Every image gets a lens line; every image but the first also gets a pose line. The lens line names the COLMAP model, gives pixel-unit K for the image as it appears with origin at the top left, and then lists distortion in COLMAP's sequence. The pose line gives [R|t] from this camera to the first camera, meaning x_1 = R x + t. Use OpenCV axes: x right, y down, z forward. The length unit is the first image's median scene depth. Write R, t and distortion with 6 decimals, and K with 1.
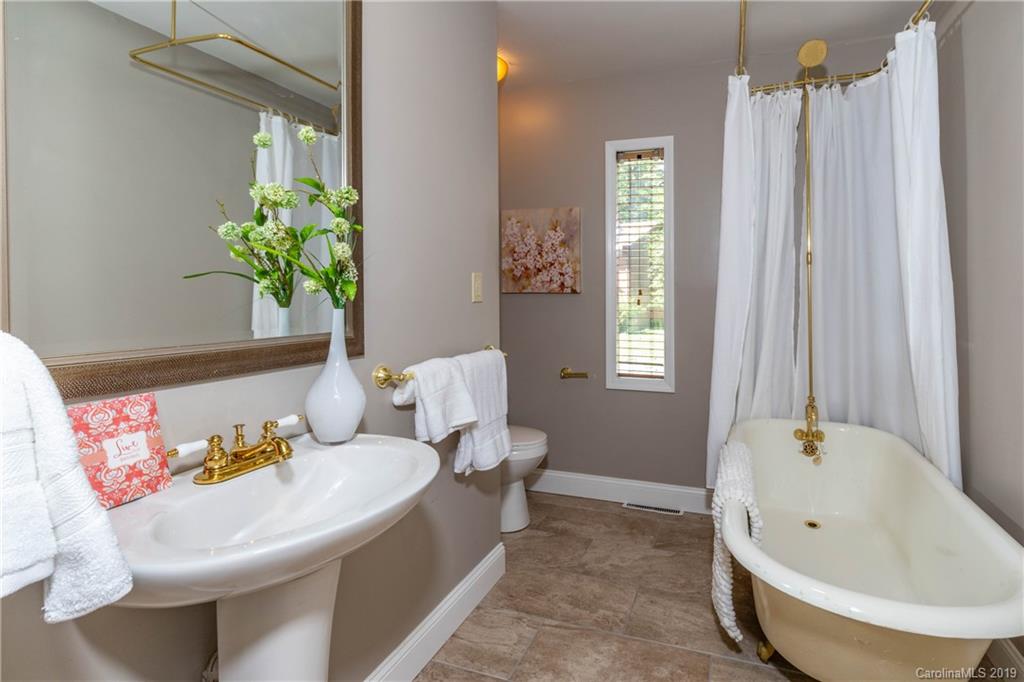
lens RADIAL K [[486.1, 0, 525.9], [0, 486.1, 318.8], [0, 0, 1]] dist [0.002236, -0.000118]
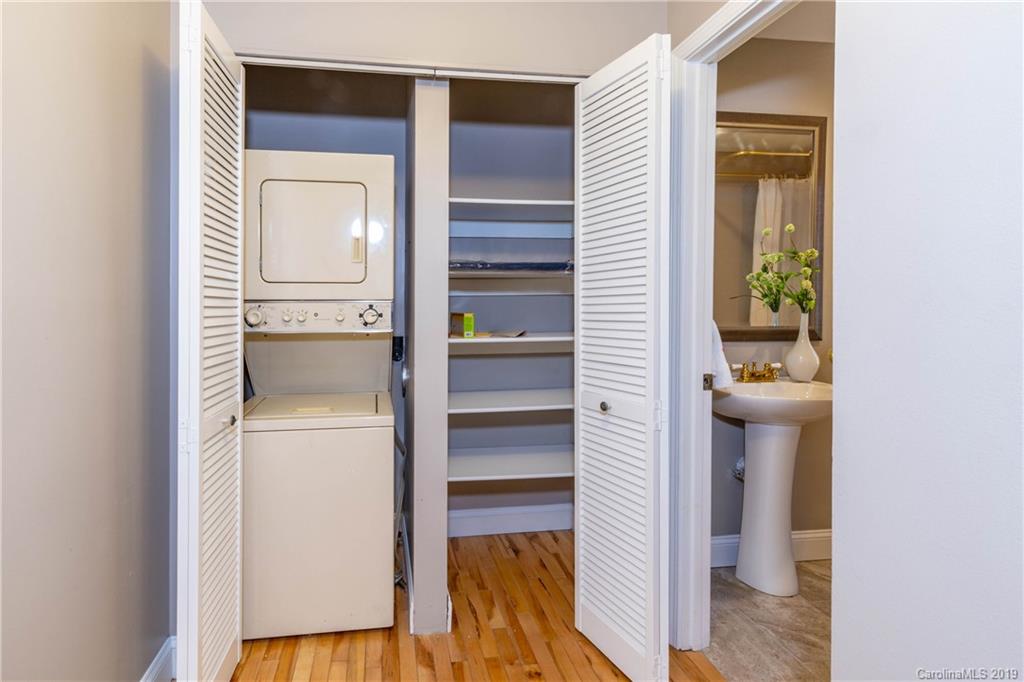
lens RADIAL K [[509.2, 0, 471.8], [0, 509.2, 312.0], [0, 0, 1]] dist [0.000724, -0.000530]
pose [[0.554361, 0.020186, -0.832032, 0.586586], [-0.034512, 0.999404, 0.001252, 0.017692], [0.831561, 0.028021, 0.554727, -1.267618]]
